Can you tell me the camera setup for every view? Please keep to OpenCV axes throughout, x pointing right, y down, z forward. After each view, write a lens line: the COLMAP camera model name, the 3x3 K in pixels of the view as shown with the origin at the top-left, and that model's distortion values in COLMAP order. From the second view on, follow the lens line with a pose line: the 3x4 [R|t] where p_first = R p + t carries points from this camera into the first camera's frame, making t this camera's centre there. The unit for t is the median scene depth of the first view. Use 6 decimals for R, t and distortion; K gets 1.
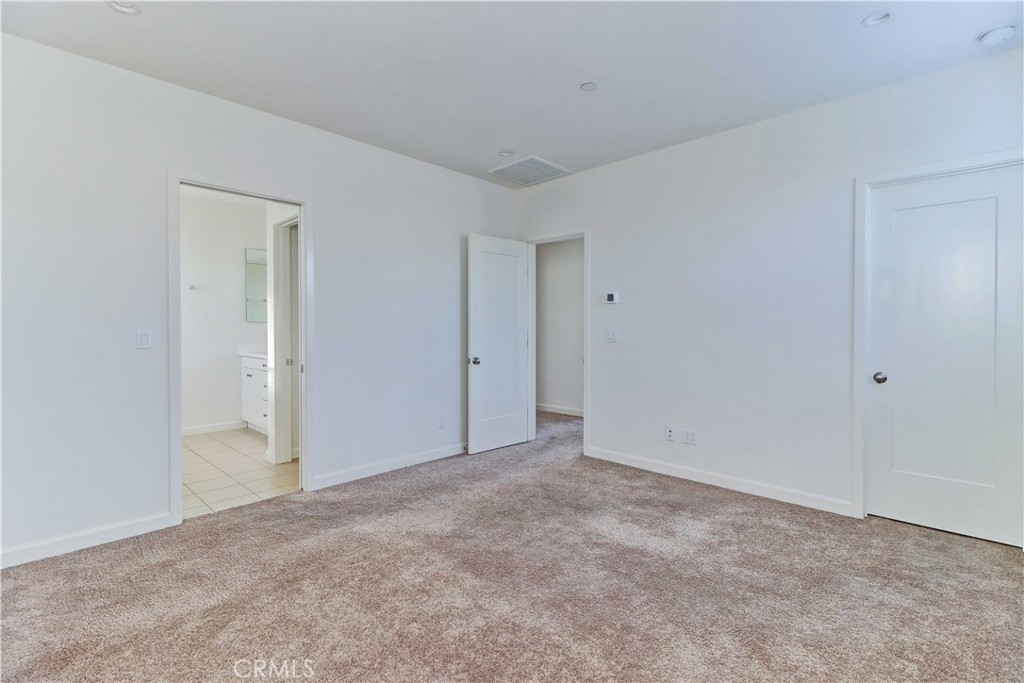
lens RADIAL K [[478.6, 0, 509.7], [0, 478.6, 336.8], [0, 0, 1]] dist [0.011401, -0.004998]
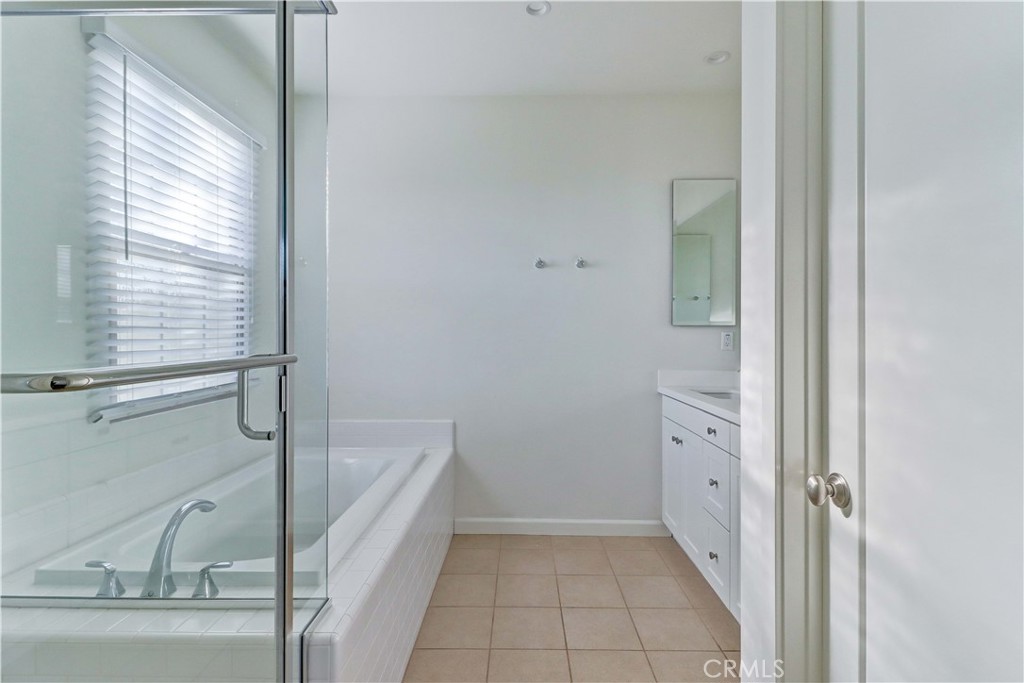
lens RADIAL K [[478.6, 0, 512.4], [0, 478.6, 335.5], [0, 0, 1]] dist [0.011401, -0.004998]
pose [[0.678308, 0.000467, -0.734777, -0.305323], [-0.010199, 0.999909, -0.008780, -0.014080], [0.734707, 0.013450, 0.678252, 0.559173]]
